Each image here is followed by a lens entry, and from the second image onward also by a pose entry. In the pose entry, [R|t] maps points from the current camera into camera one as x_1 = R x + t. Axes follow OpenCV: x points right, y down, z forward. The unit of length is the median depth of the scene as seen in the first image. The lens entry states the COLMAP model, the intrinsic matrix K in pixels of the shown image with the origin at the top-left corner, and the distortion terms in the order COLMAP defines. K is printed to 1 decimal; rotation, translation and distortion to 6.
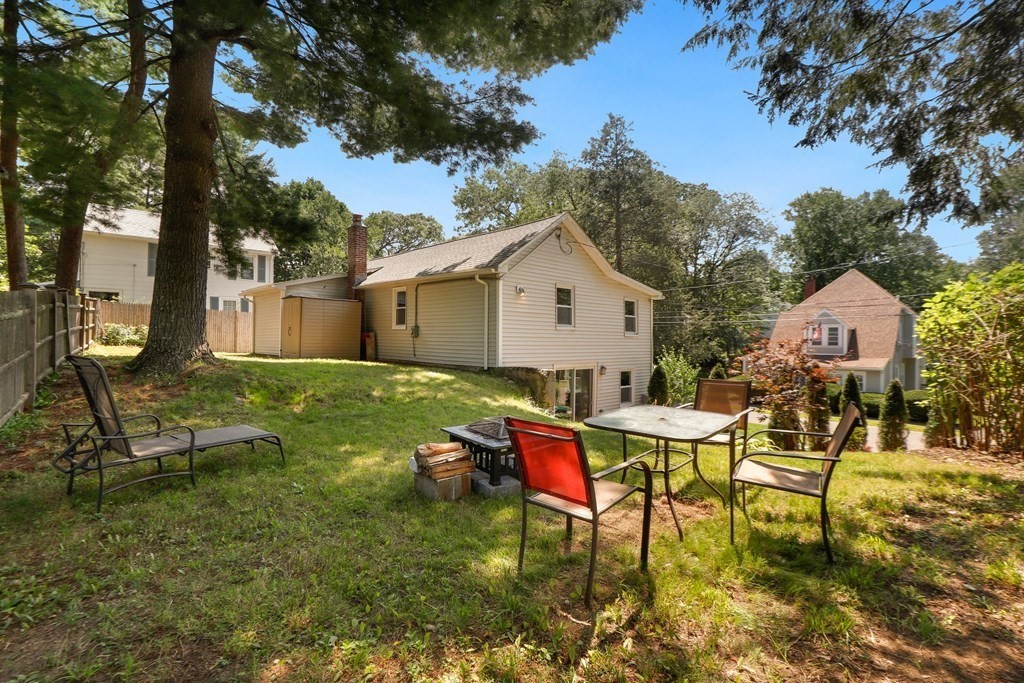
lens RADIAL K [[509.0, 0, 517.2], [0, 509.0, 337.9], [0, 0, 1]] dist [-0.030957, 0.001988]
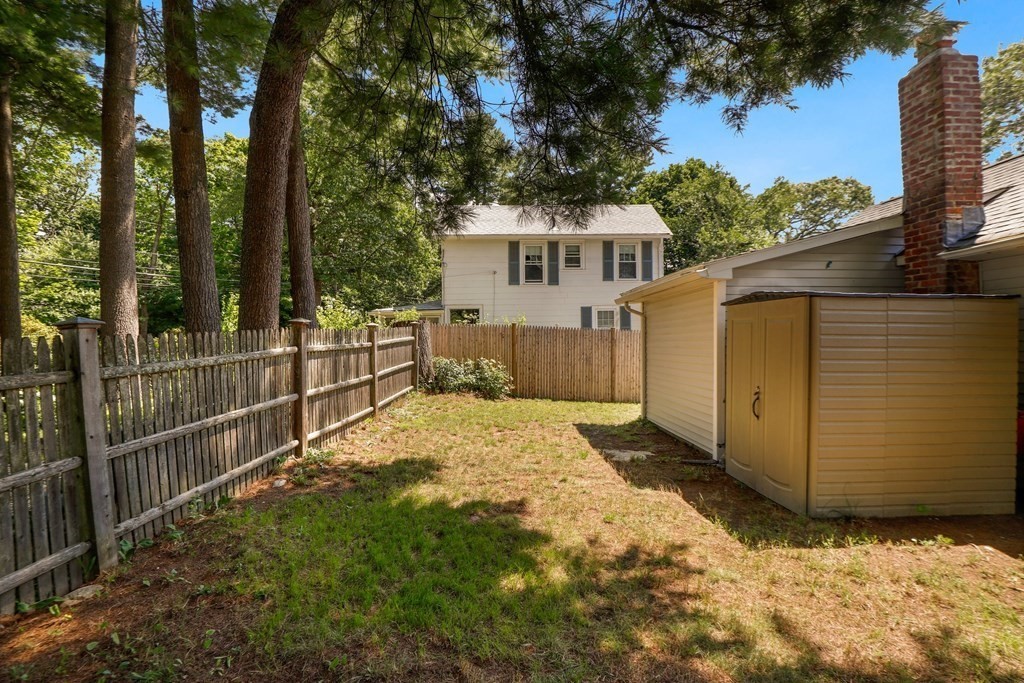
lens RADIAL K [[509.0, 0, 517.2], [0, 509.0, 337.9], [0, 0, 1]] dist [-0.030957, 0.001988]
pose [[0.763275, -0.020300, -0.645754, -0.224433], [0.019033, 0.999779, -0.008933, -0.034869], [0.645793, -0.005472, 0.763493, 0.410336]]
